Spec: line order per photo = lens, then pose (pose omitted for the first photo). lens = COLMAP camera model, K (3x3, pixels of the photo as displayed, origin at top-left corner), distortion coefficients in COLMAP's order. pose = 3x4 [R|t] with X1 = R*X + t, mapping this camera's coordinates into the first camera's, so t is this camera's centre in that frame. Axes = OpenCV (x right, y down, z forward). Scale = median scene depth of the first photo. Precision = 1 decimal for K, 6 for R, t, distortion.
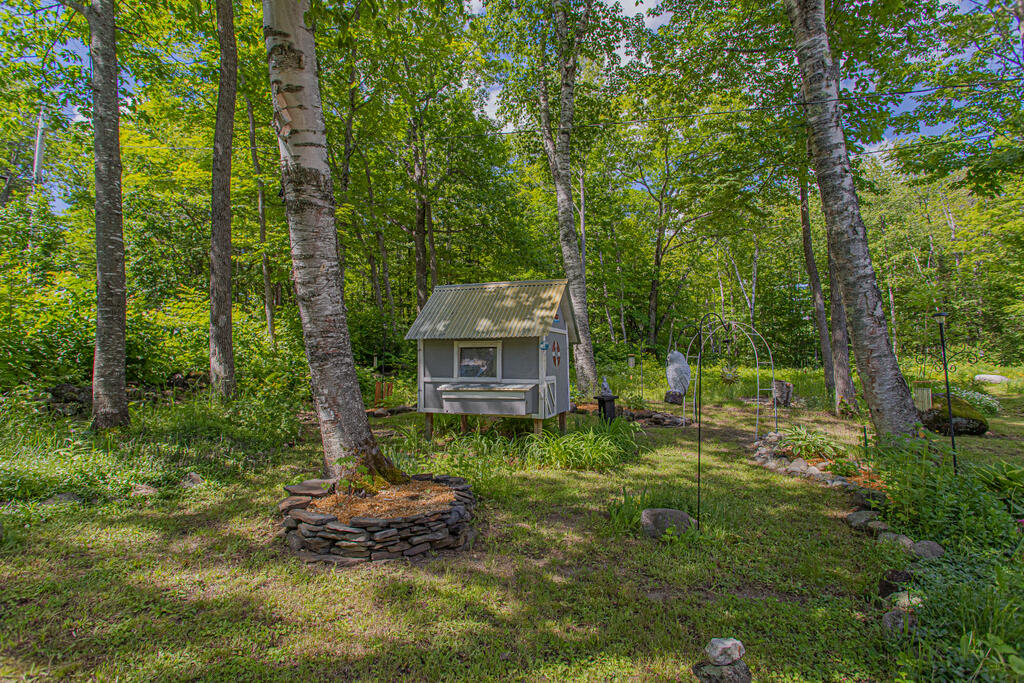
lens RADIAL K [[504.2, 0, 512.0], [0, 504.2, 341.5], [0, 0, 1]] dist [0.000682, 0.000136]
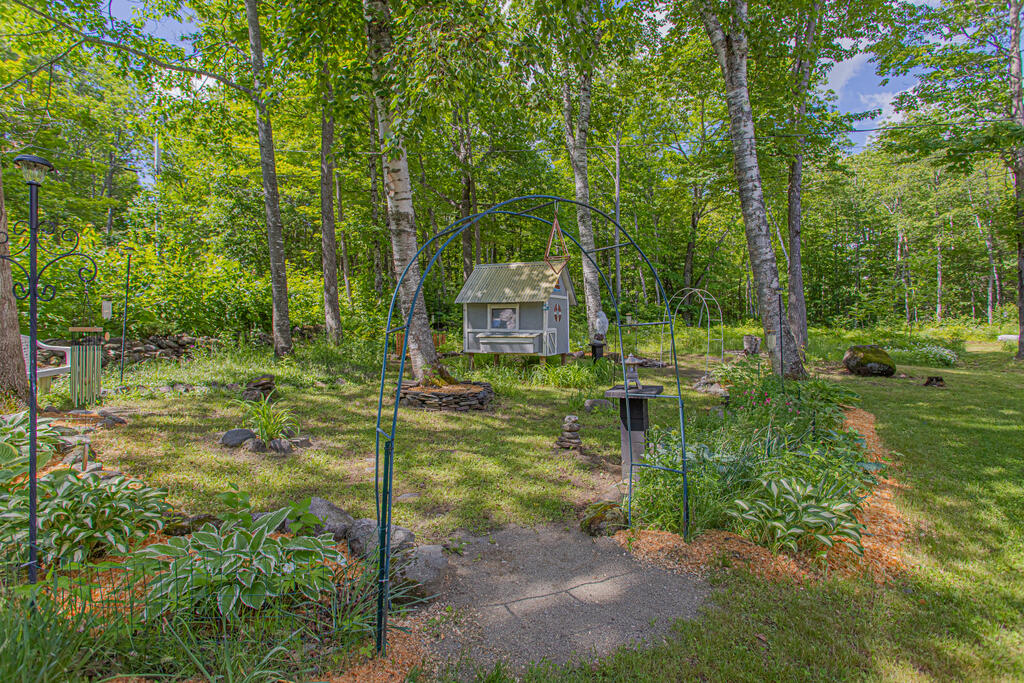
lens RADIAL K [[481.2, 0, 512.0], [0, 481.2, 341.5], [0, 0, 1]] dist [-0.002384, -0.000214]
pose [[0.996167, 0.007452, -0.087154, 0.083969], [-0.000203, 0.996558, 0.082896, -0.009215], [0.087472, -0.082561, 0.992740, -0.420176]]
